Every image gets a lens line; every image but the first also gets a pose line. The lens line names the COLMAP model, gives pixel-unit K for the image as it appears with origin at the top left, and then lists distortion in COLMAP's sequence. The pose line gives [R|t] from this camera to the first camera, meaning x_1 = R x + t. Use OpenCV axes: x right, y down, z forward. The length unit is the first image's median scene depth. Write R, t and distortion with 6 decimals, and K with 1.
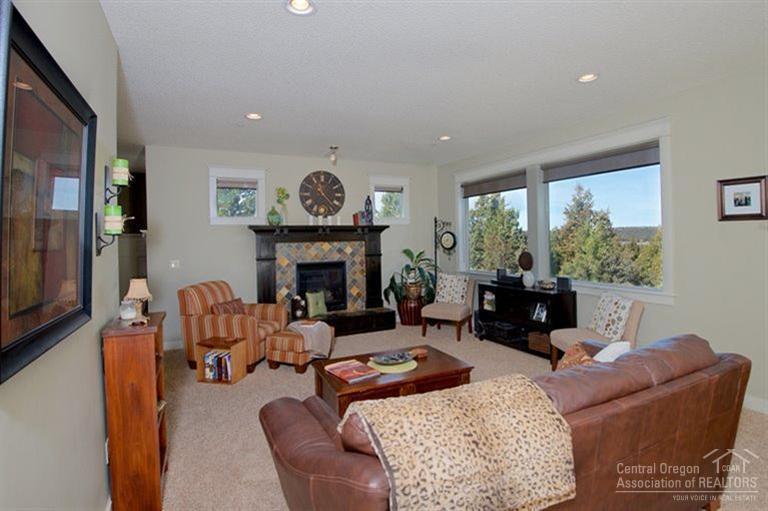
lens RADIAL K [[391.7, 0, 383.1], [0, 391.7, 239.4], [0, 0, 1]] dist [0.000615, -0.000050]
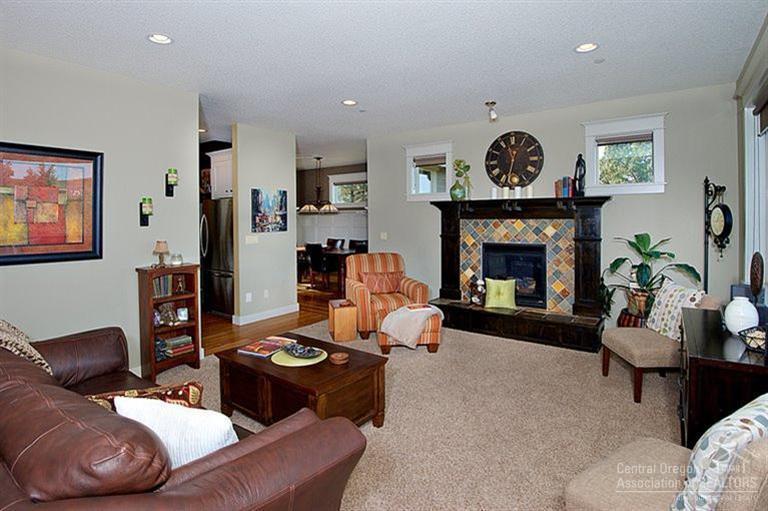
lens RADIAL K [[409.7, 0, 383.1], [0, 409.7, 222.8], [0, 0, 1]] dist [-0.000753, -0.000296]
pose [[0.473603, 0.026331, -0.880345, 0.467971], [-0.007521, 0.999637, 0.025853, -0.006187], [0.880707, -0.005623, 0.473629, 0.363168]]
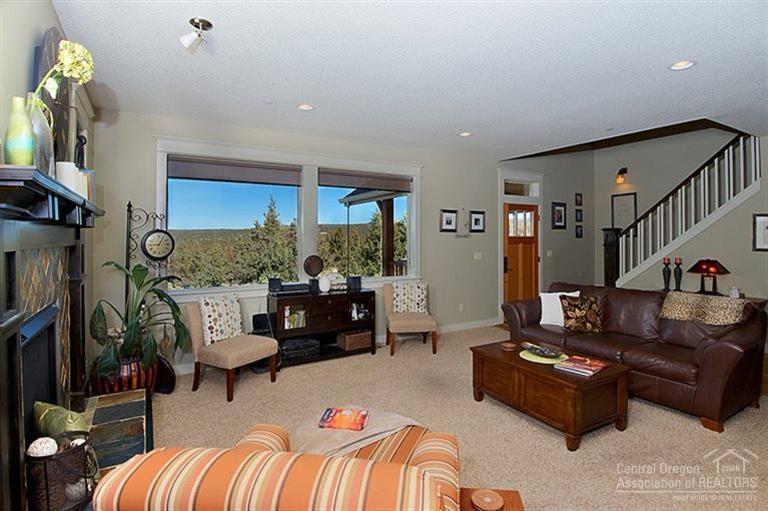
lens RADIAL K [[387.1, 0, 384.9], [0, 387.1, 243.3], [0, 0, 1]] dist [0.000262, 0.000010]
pose [[-0.052563, 0.009511, 0.998572, -0.477372], [0.007619, 0.999929, -0.009123, 0.010001], [-0.998589, 0.007129, -0.052632, 0.733884]]
